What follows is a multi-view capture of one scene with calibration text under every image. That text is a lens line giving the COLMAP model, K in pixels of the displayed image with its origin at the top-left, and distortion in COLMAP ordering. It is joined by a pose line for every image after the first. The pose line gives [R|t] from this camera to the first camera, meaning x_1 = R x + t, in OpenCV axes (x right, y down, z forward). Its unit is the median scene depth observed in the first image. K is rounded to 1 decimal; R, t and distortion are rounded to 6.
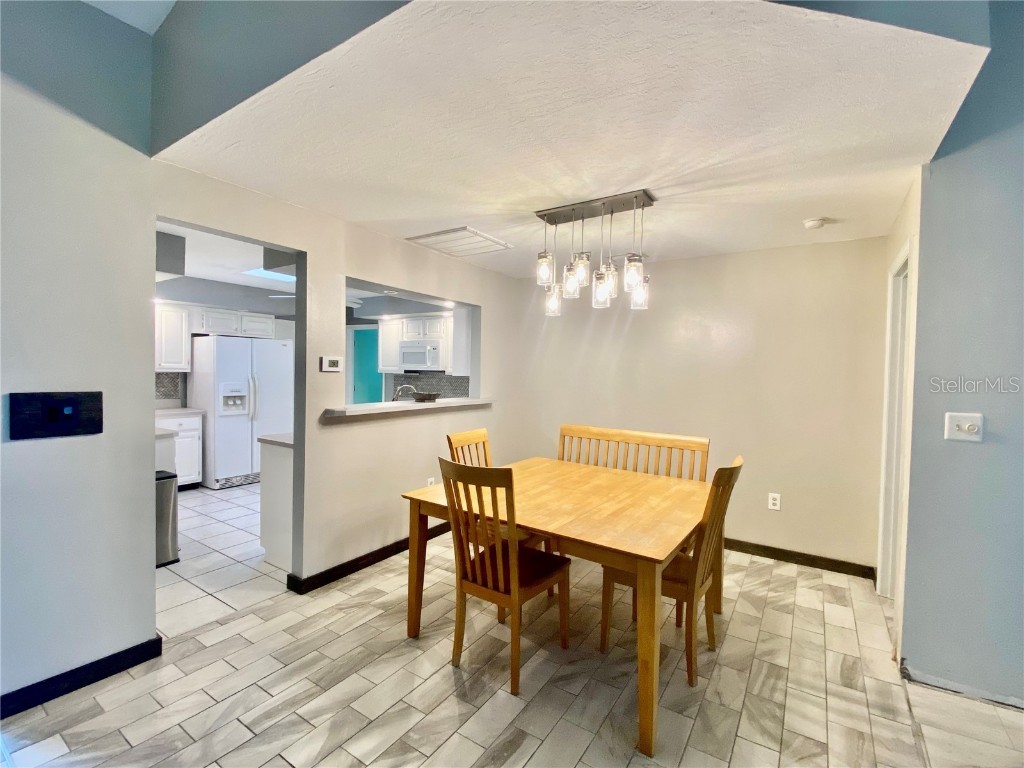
lens RADIAL K [[462.7, 0, 507.3], [0, 462.7, 384.4], [0, 0, 1]] dist [0.005637, -0.001673]
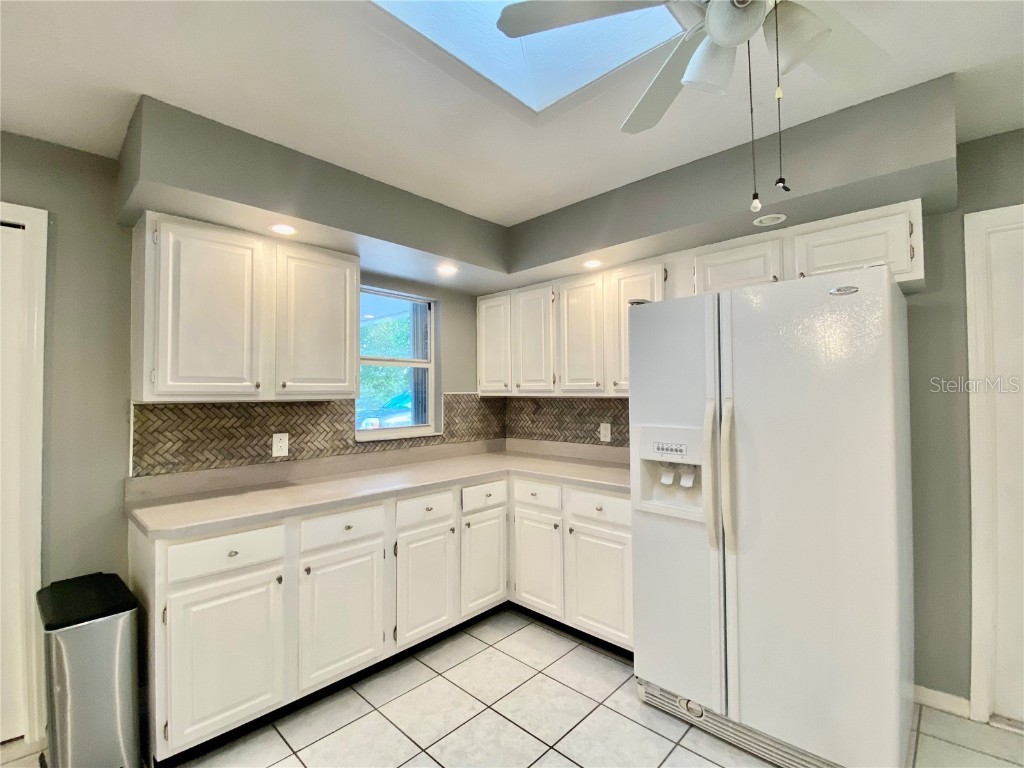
lens RADIAL K [[462.7, 0, 510.8], [0, 462.7, 383.2], [0, 0, 1]] dist [0.005637, -0.001673]
pose [[-0.172416, -0.033674, -0.984448, -0.208949], [-0.014348, 0.999395, -0.031673, -0.023361], [0.984920, 0.008664, -0.172795, 0.935075]]
